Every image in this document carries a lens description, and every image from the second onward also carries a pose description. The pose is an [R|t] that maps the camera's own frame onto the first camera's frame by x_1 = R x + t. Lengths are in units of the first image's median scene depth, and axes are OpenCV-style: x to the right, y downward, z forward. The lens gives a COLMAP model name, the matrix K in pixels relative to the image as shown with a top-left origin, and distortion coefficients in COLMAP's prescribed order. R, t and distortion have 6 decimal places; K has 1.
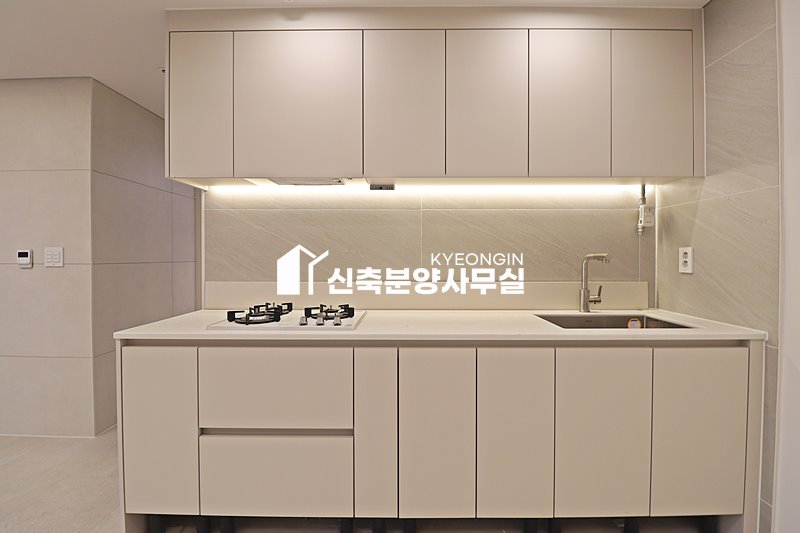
lens RADIAL K [[368.8, 0, 402.0], [0, 368.8, 261.6], [0, 0, 1]] dist [-0.004879, -0.009890]
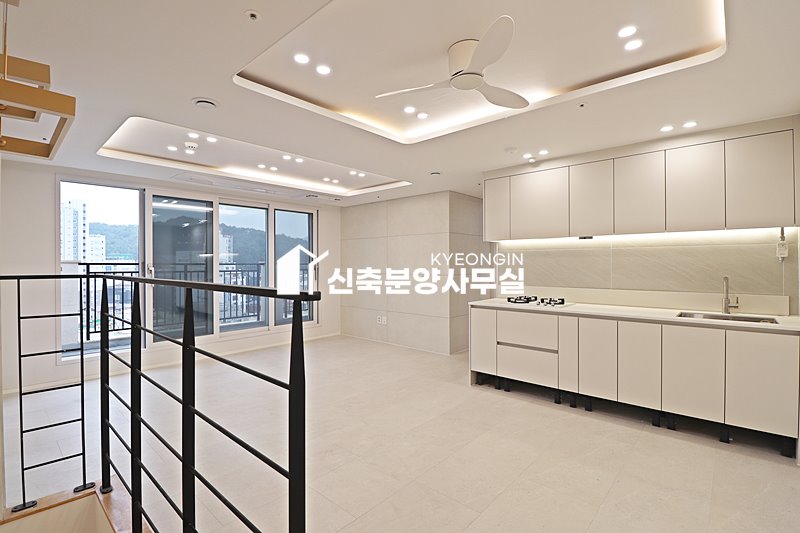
lens RADIAL K [[368.8, 0, 397.4], [0, 368.8, 267.7], [0, 0, 1]] dist [-0.004879, -0.009890]
pose [[0.740750, 0.002713, -0.671775, 0.500439], [-0.004955, 0.999987, -0.001425, -0.044300], [0.671762, 0.004384, 0.740754, -1.041062]]
